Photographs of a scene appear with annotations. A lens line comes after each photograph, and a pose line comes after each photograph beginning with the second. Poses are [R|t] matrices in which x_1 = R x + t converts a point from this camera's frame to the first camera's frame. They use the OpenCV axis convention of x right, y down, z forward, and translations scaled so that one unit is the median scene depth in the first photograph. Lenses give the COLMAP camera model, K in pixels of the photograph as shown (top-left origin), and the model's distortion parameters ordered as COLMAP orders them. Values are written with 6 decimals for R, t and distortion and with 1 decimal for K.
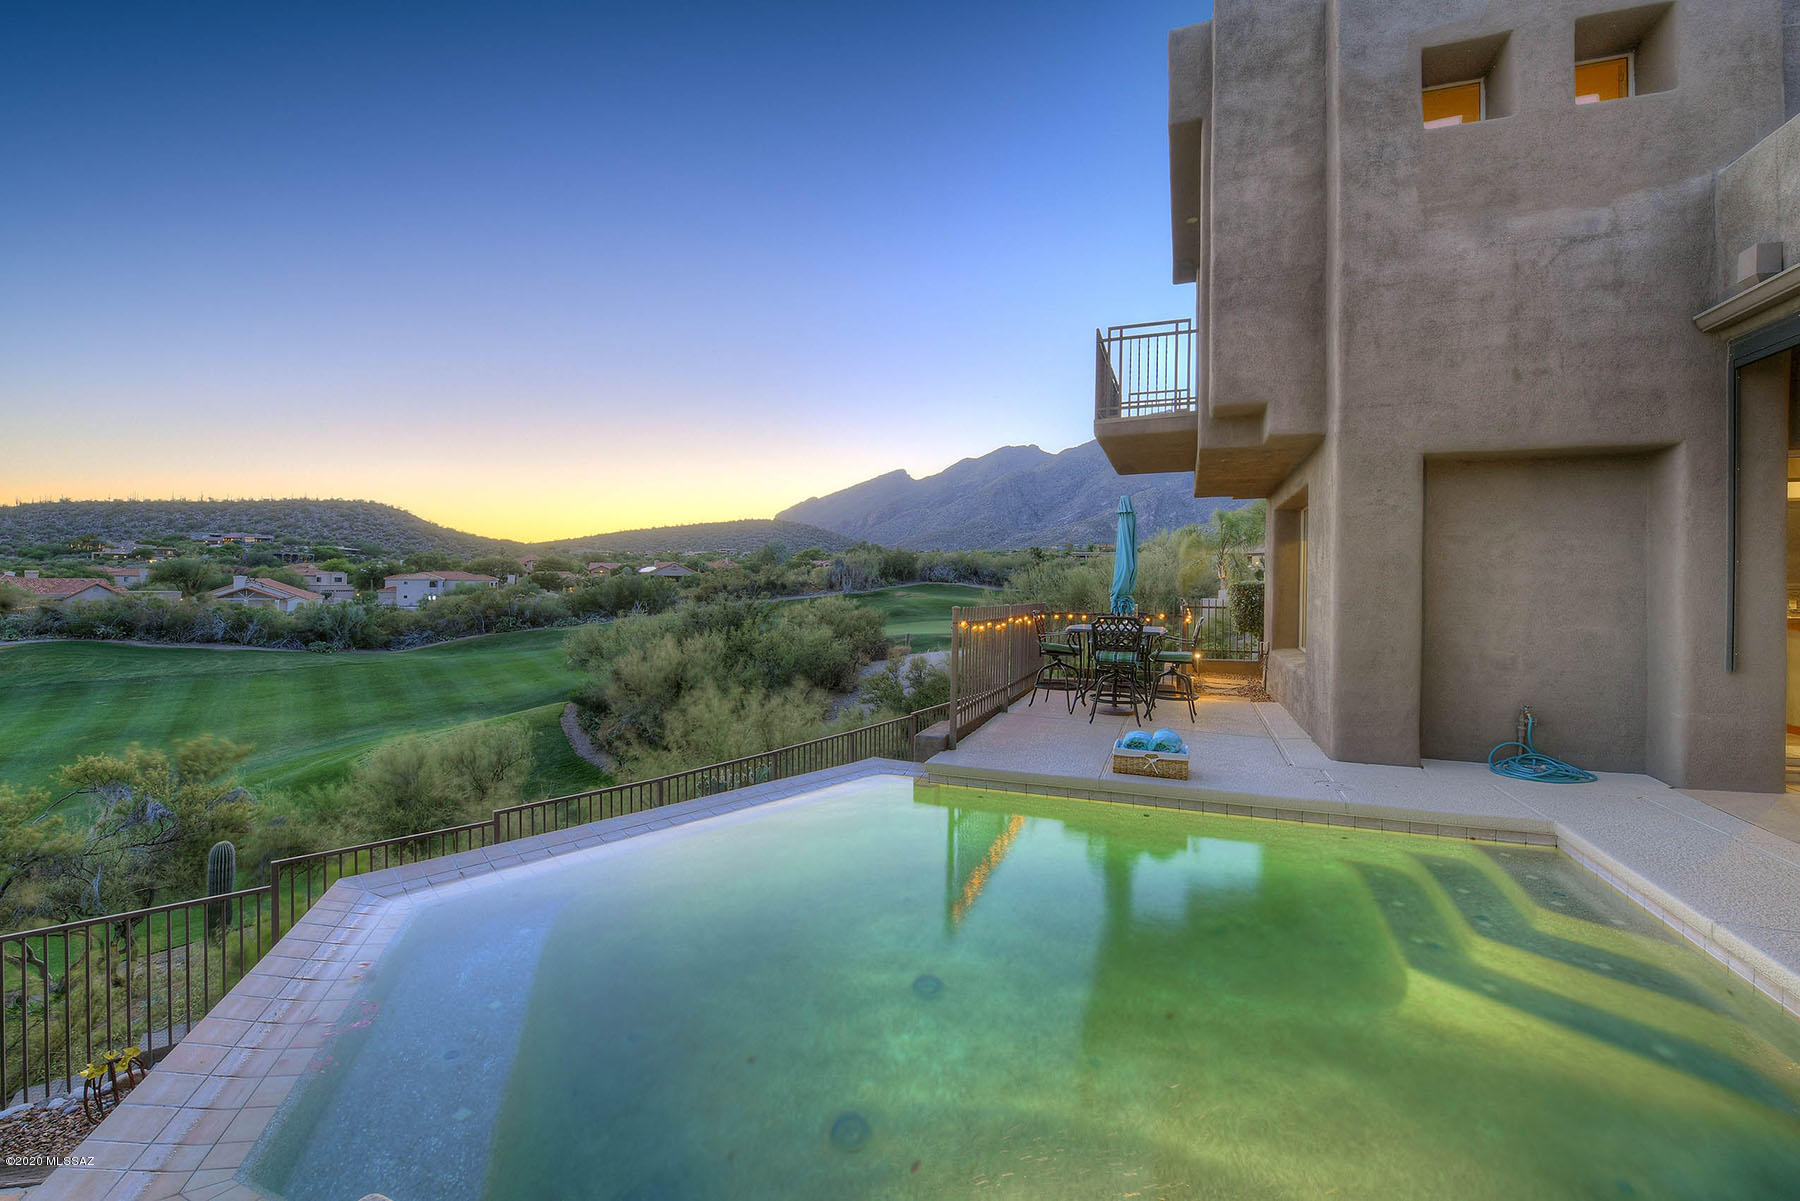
lens RADIAL K [[750.8, 0, 902.6], [0, 750.8, 587.3], [0, 0, 1]] dist [-0.000856, -0.000368]
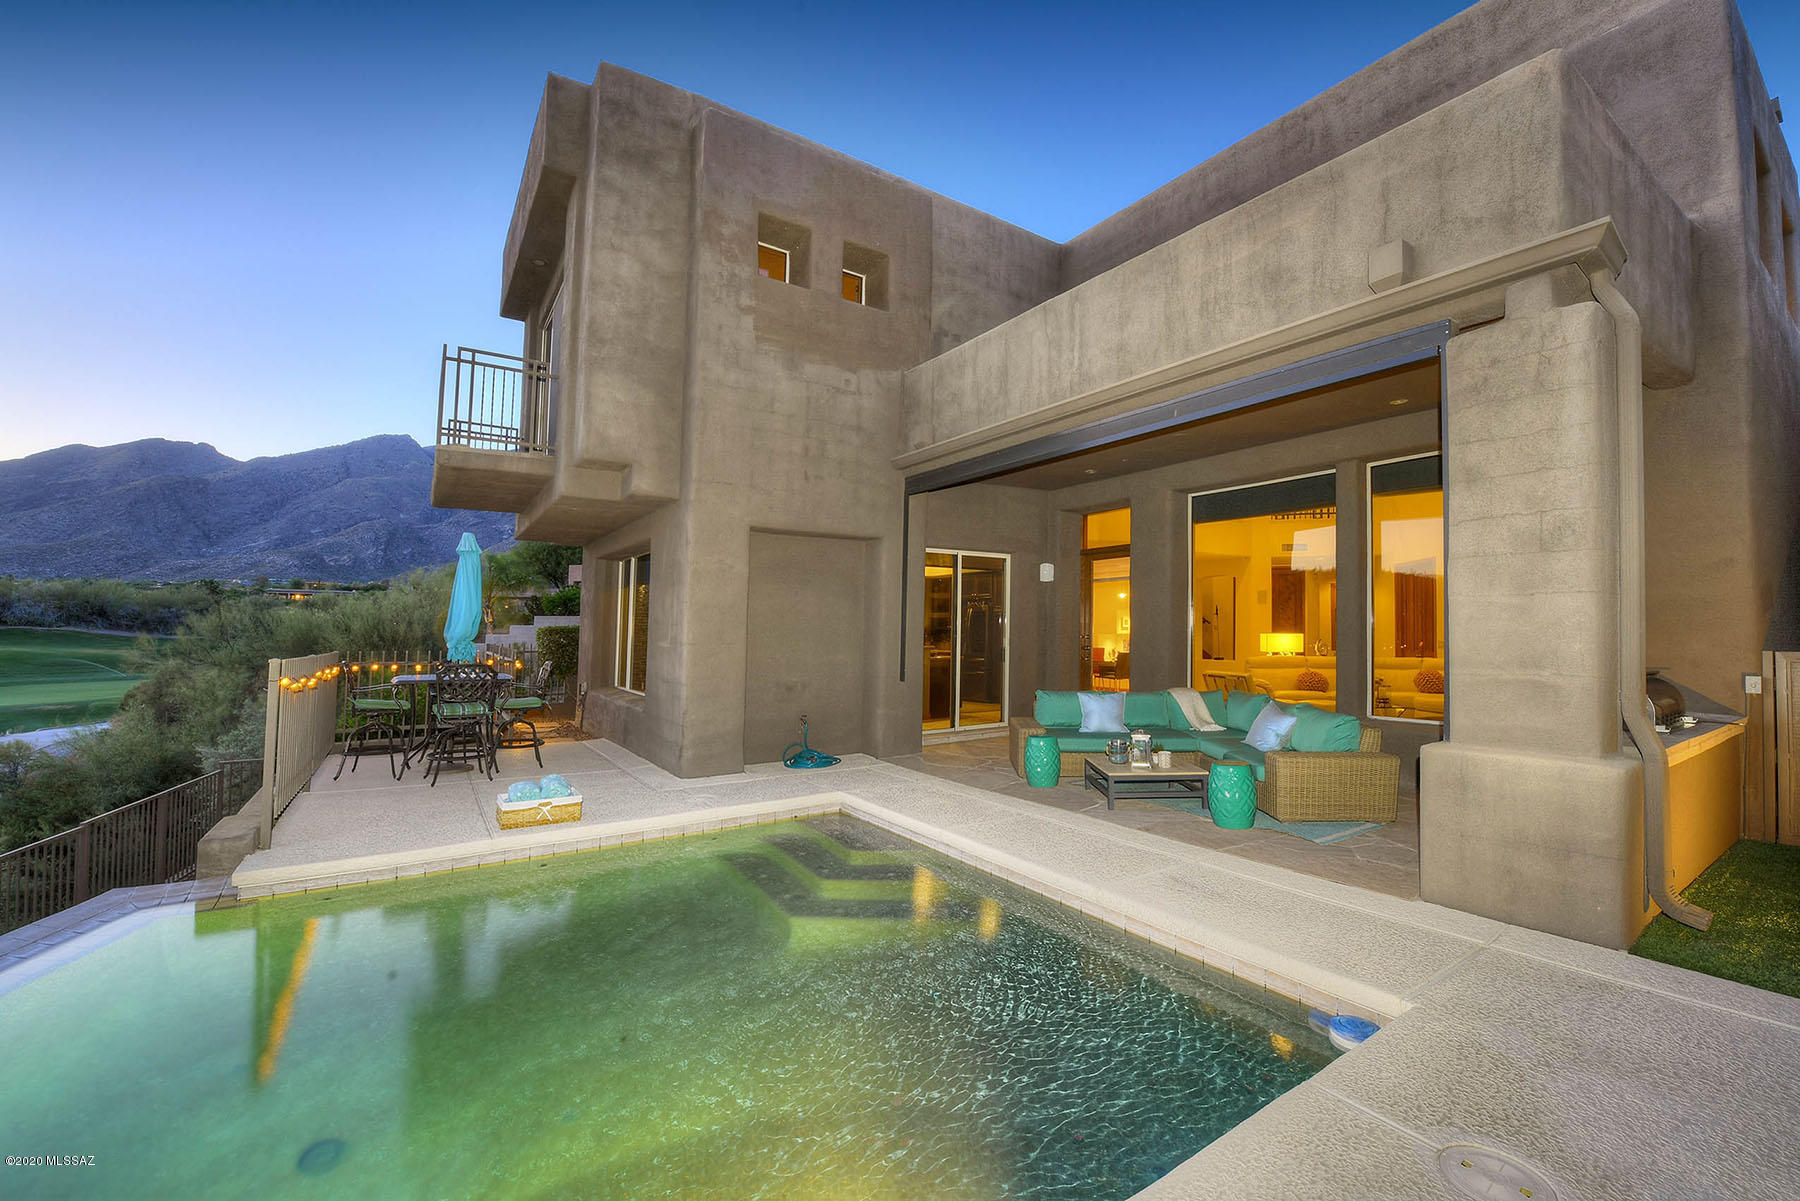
lens RADIAL K [[737.6, 0, 900.4], [0, 737.6, 636.1], [0, 0, 1]] dist [-0.000320, 0.000020]
pose [[0.591767, -0.010522, 0.806040, -0.142897], [0.005294, 0.999944, 0.009166, -0.000600], [-0.806091, -0.001157, 0.591790, 0.041449]]
